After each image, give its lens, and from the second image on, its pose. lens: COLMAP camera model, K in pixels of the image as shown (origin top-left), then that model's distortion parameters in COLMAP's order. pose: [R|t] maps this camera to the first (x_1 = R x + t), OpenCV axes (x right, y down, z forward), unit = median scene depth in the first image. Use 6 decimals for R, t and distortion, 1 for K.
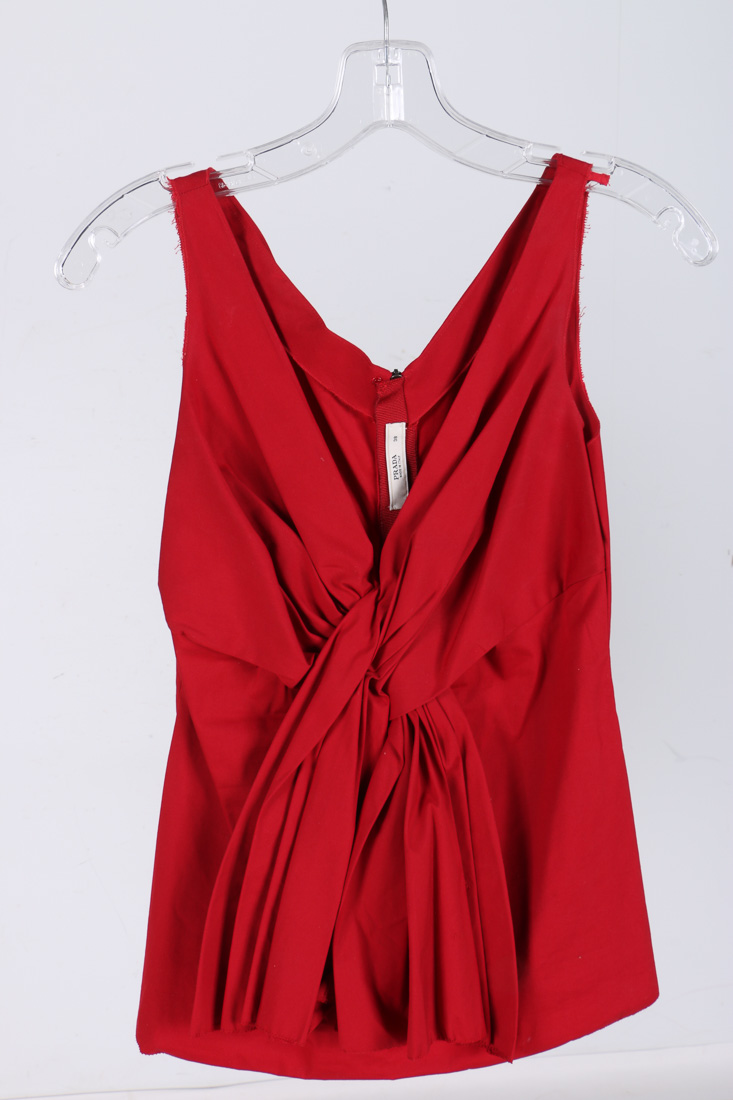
lens RADIAL K [[1428.7, 0, 370.3], [0, 1428.7, 546.7], [0, 0, 1]] dist [0.015675, 0.000000]
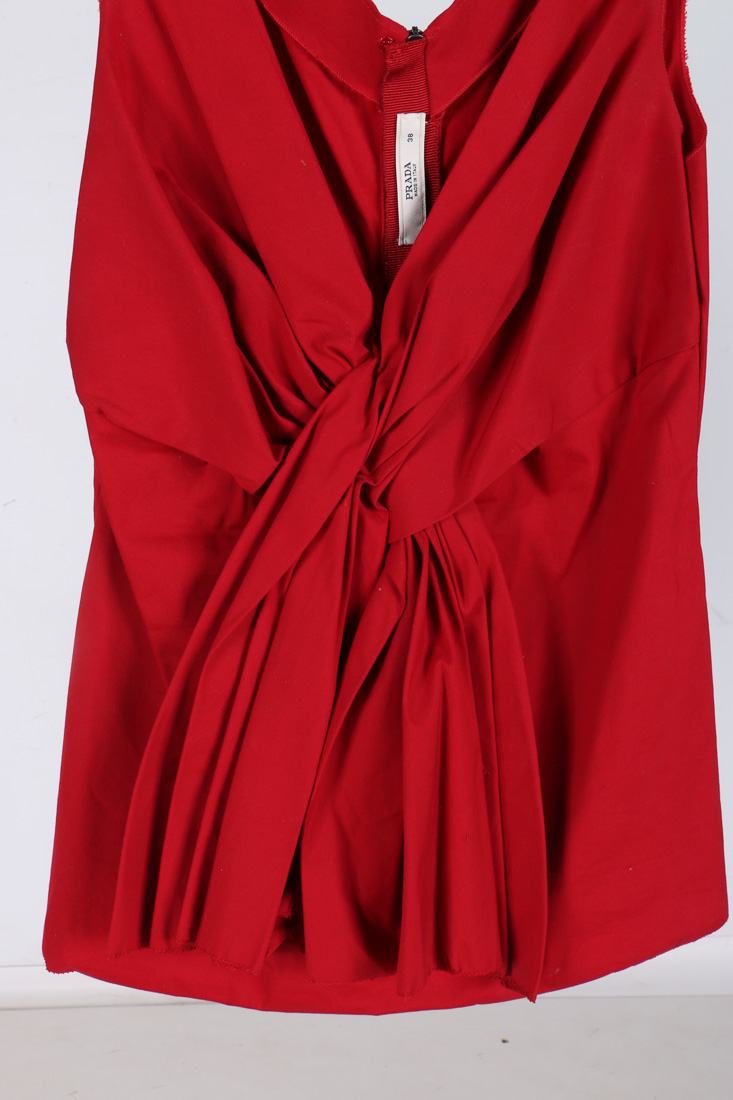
lens RADIAL K [[1542.1, 0, 366.0], [0, 1542.1, 550.4], [0, 0, 1]] dist [0.094521, 0.000000]
pose [[0.999450, 0.033016, -0.003236, 0.005038], [-0.032483, 0.993762, 0.106687, 0.041733], [0.006738, -0.106523, 0.994287, 0.224873]]
